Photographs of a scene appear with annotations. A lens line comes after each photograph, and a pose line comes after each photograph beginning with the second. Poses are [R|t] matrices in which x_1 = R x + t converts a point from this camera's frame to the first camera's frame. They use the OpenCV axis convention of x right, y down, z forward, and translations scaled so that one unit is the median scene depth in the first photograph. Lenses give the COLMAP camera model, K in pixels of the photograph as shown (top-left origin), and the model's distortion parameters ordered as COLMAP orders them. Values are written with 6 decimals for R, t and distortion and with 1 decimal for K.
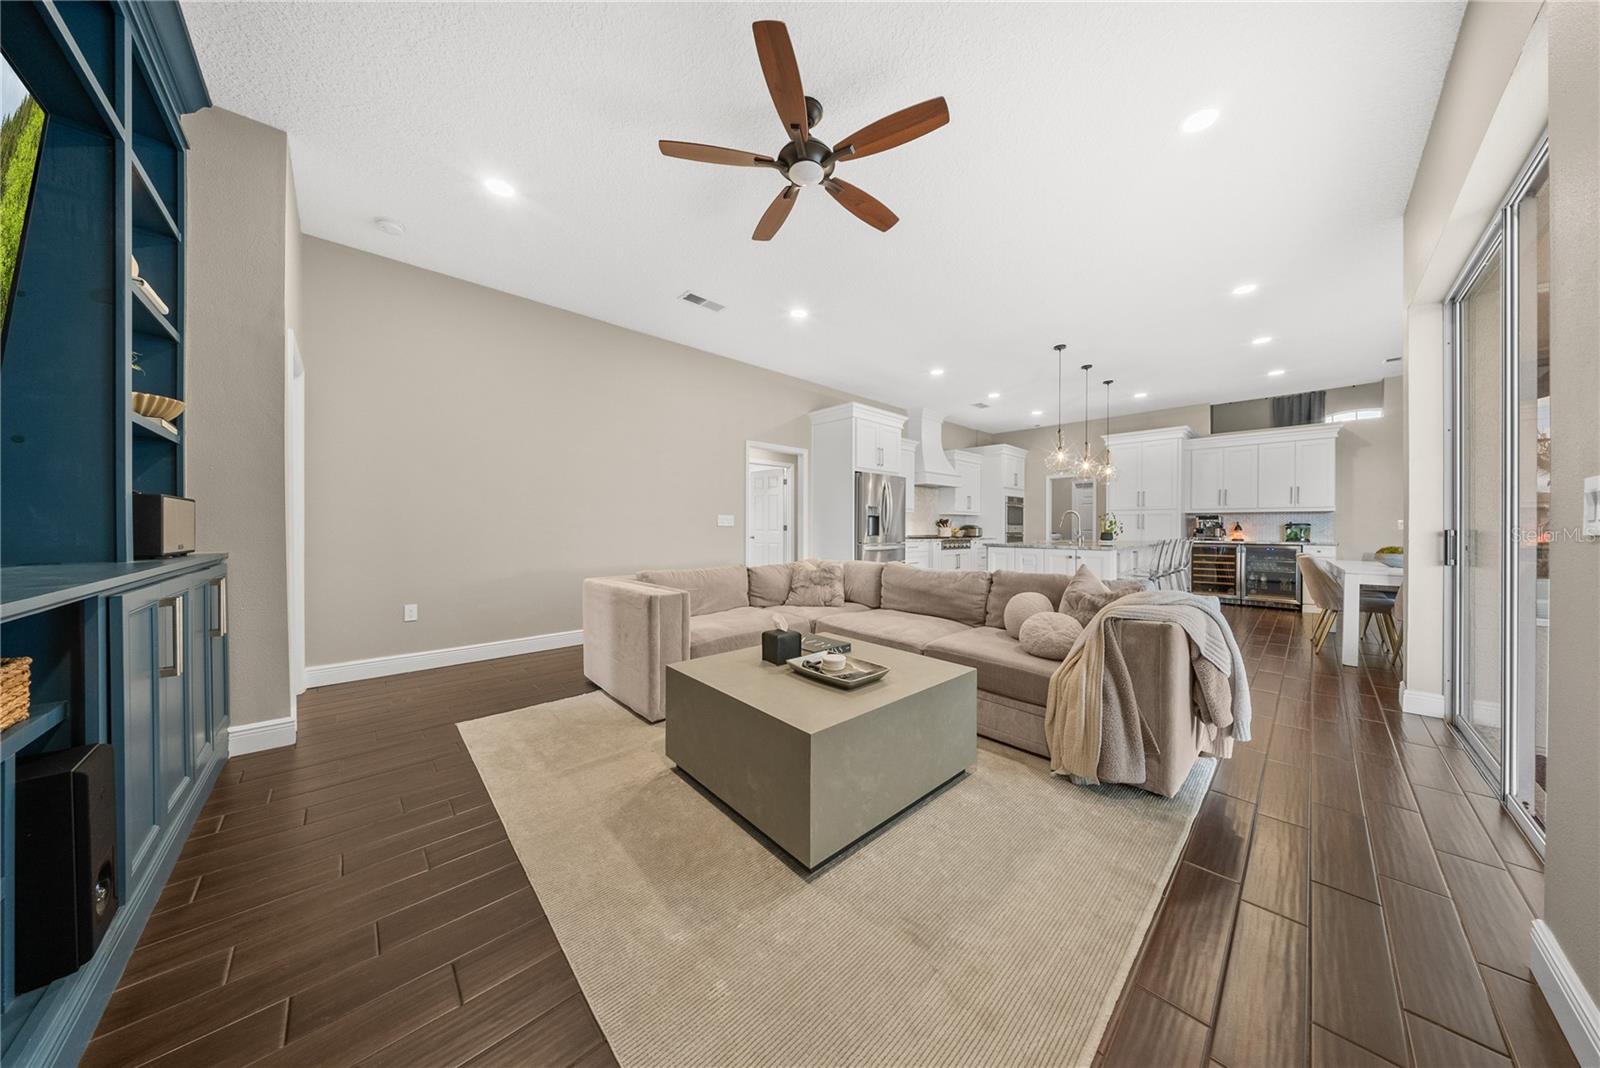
lens RADIAL K [[480.2, 0, 808.4], [0, 480.2, 532.0], [0, 0, 1]] dist [0.000713, -0.001091]
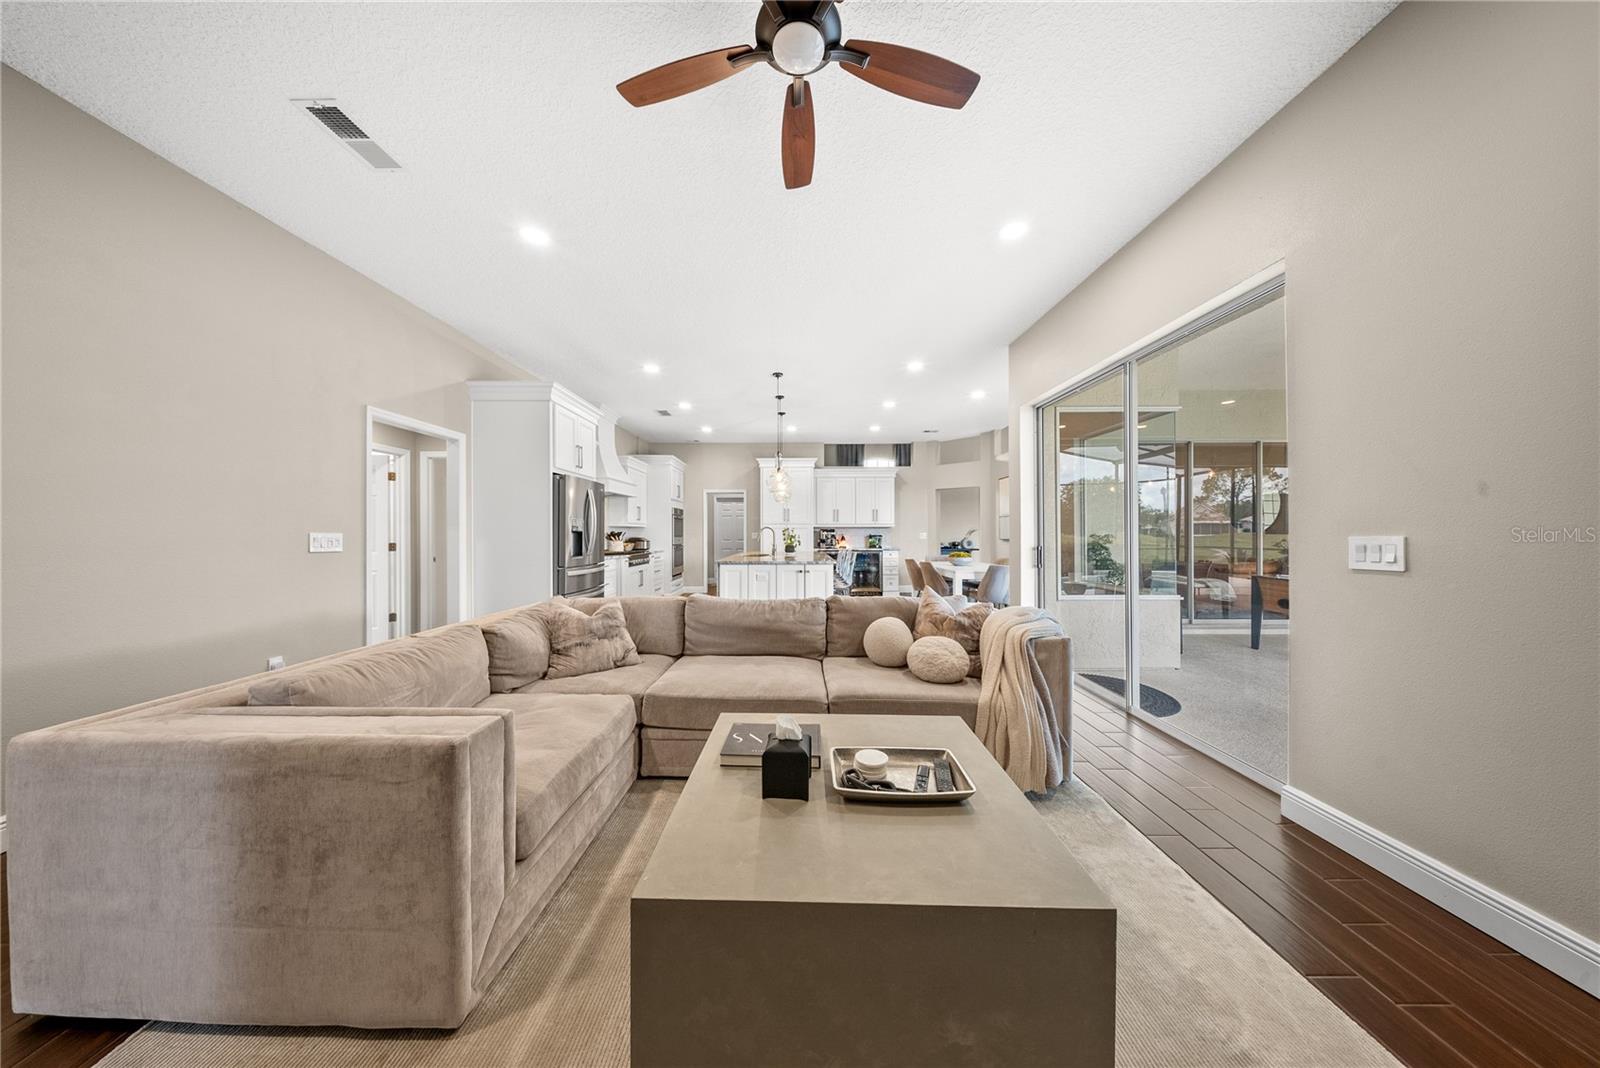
lens RADIAL K [[480.2, 0, 793.1], [0, 480.2, 531.2], [0, 0, 1]] dist [0.000713, -0.001091]
pose [[0.695143, -0.003402, 0.718863, -0.166968], [0.013178, 0.999881, -0.008012, -0.020737], [-0.718750, 0.015043, 0.695106, 0.183518]]
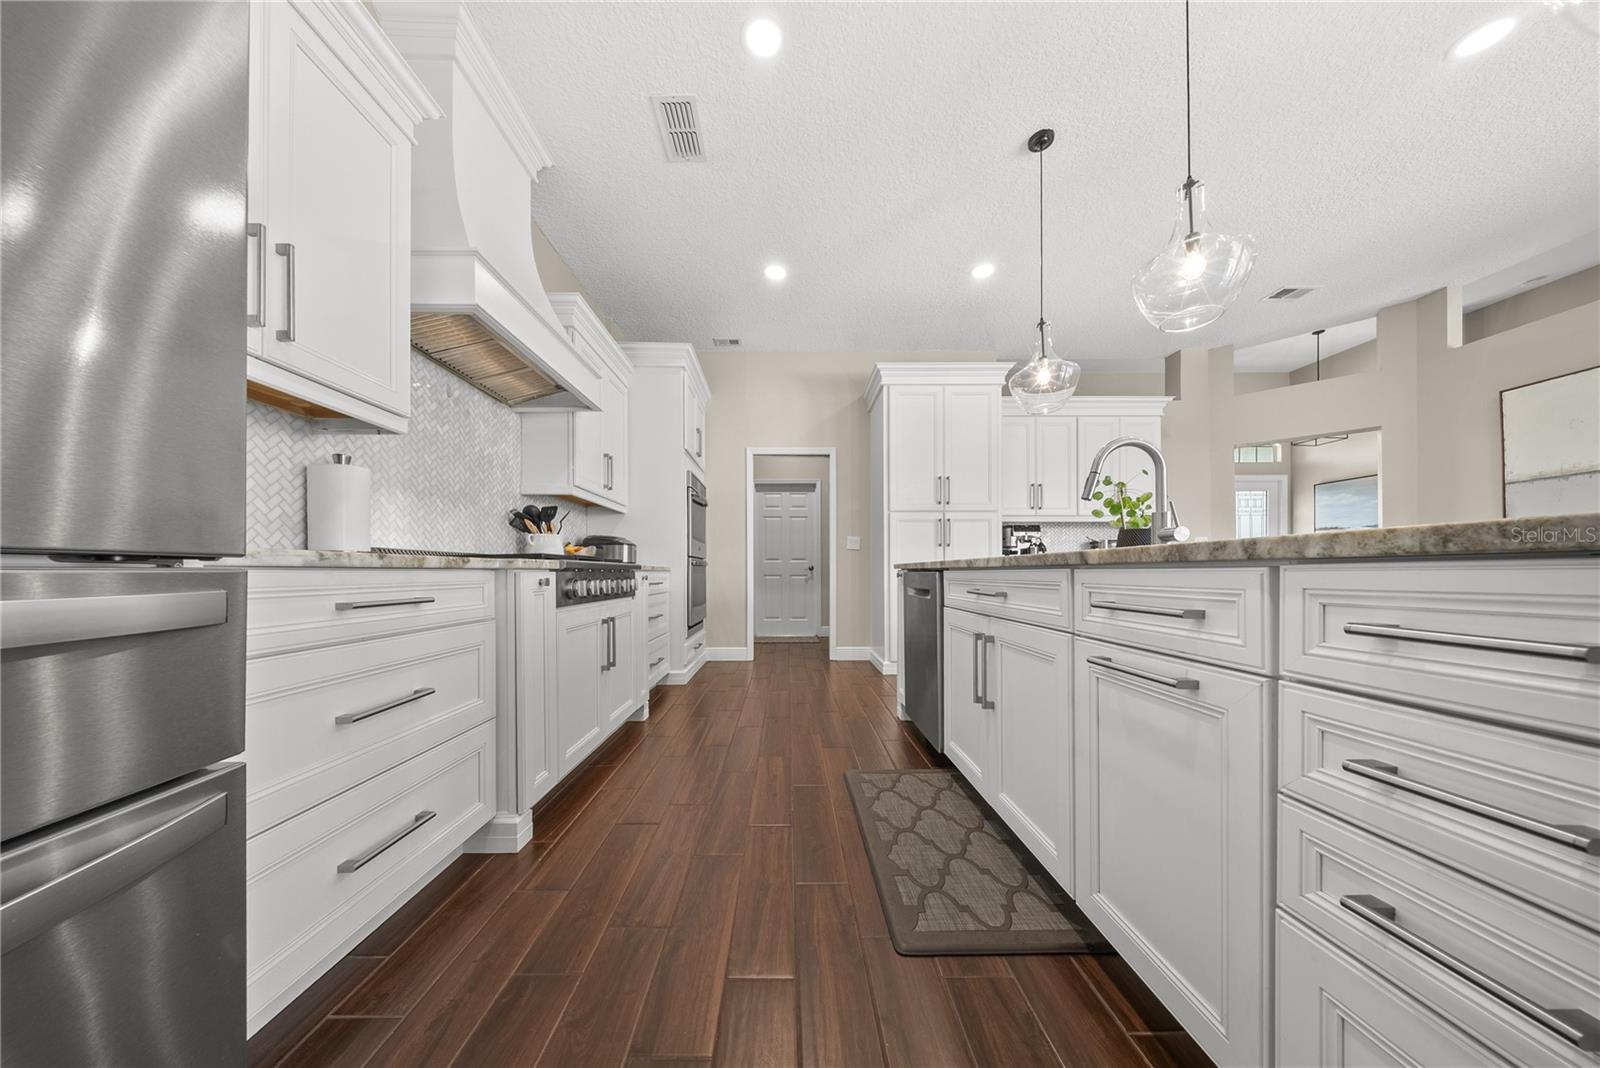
lens RADIAL K [[480.2, 0, 779.1], [0, 480.2, 570.4], [0, 0, 1]] dist [0.000713, -0.001091]
pose [[0.689826, -0.000118, 0.723975, 0.207325], [0.011584, 0.999874, -0.010875, 0.025879], [-0.723882, 0.015888, 0.689741, 0.857595]]
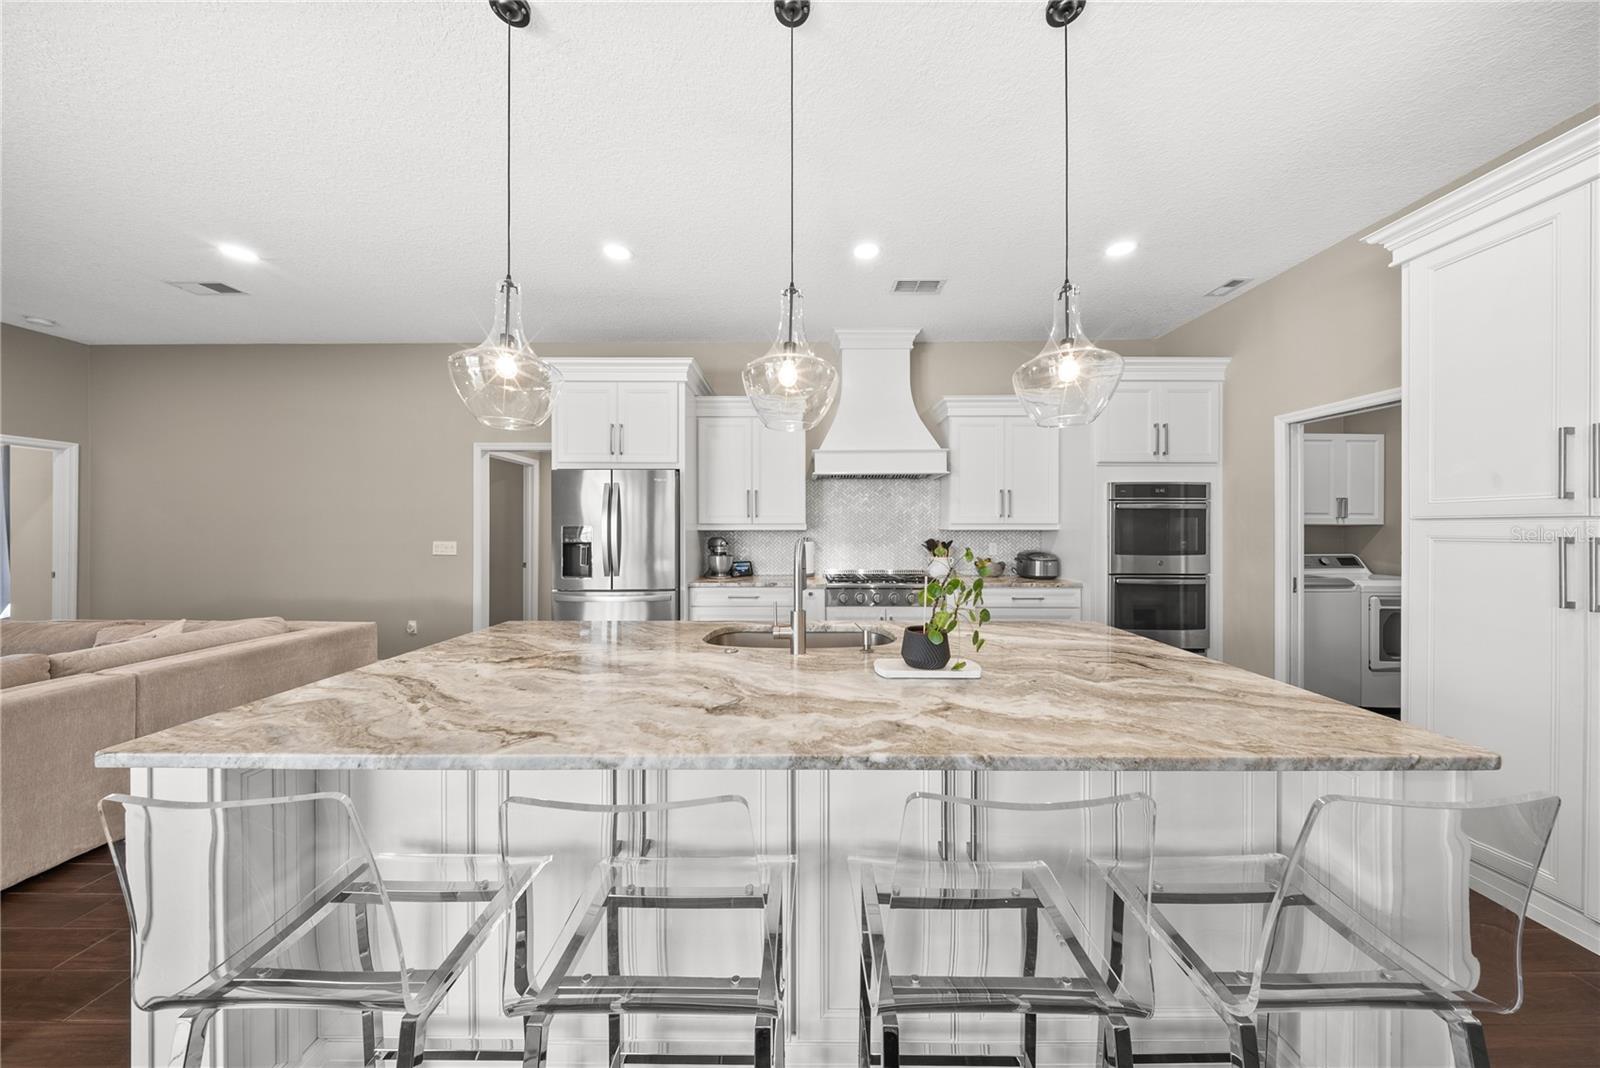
lens RADIAL K [[480.2, 0, 792.6], [0, 480.2, 530.9], [0, 0, 1]] dist [0.000713, -0.001091]
pose [[0.715388, -0.000916, -0.698727, 0.671063], [-0.004013, 0.999977, -0.005420, -0.042667], [0.698716, 0.006681, 0.715368, 0.702334]]
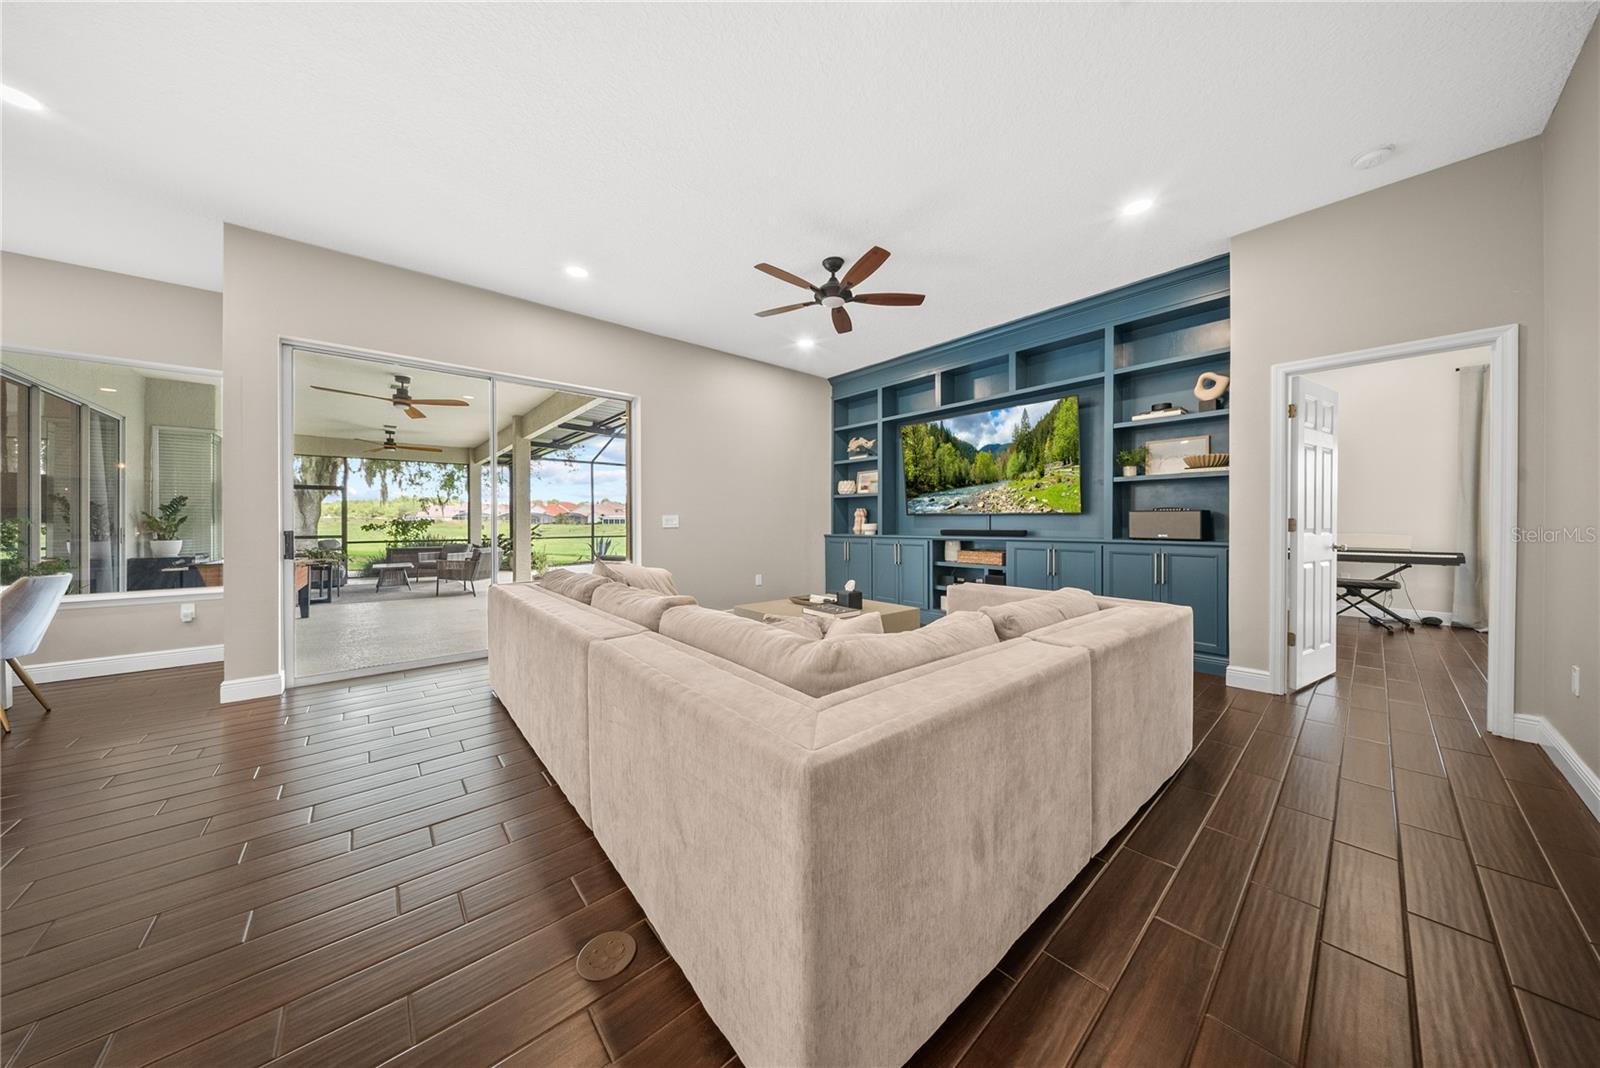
lens RADIAL K [[480.2, 0, 806.8], [0, 480.2, 513.4], [0, 0, 1]] dist [0.000713, -0.001091]
pose [[-0.999673, 0.005294, 0.025016, 0.017907], [0.005183, 0.999977, -0.004486, -0.014848], [-0.025039, -0.004355, -0.999677, 0.882869]]
